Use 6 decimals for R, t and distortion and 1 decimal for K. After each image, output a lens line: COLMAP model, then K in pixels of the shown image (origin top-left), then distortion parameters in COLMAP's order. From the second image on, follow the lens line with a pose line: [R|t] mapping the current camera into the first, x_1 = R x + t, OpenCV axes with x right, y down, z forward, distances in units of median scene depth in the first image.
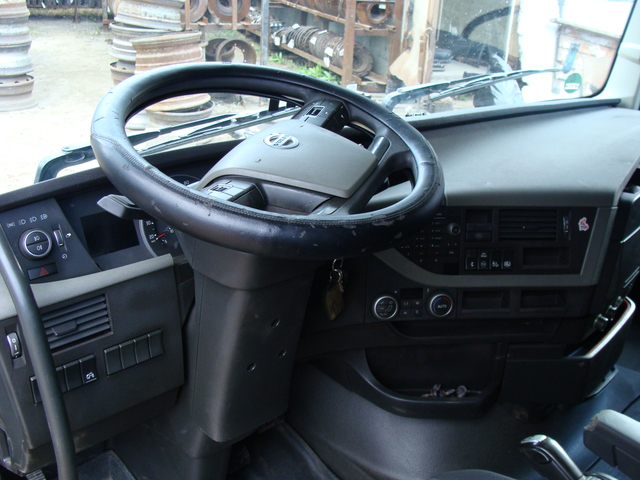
lens RADIAL K [[715.1, 0, 320.0], [0, 715.1, 240.0], [0, 0, 1]] dist [-0.218472, 0.324256]
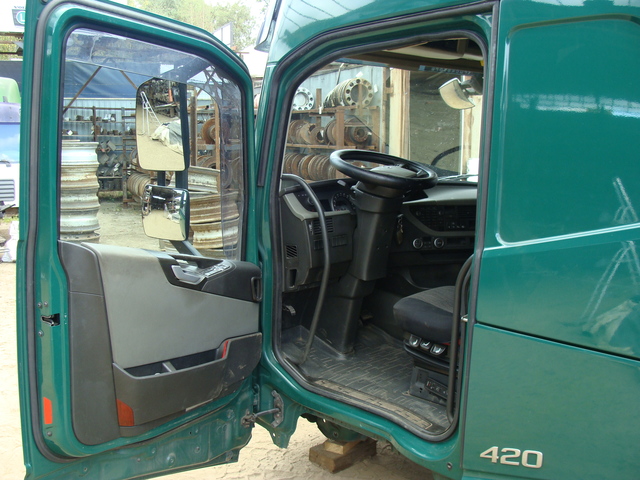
lens RADIAL K [[715.1, 0, 320.0], [0, 715.1, 240.0], [0, 0, 1]] dist [-0.218472, 0.324256]
pose [[0.997288, -0.048321, 0.055517, -0.393201], [0.061022, 0.964582, -0.256627, 0.706239], [-0.041151, 0.259318, 0.964915, -1.432975]]
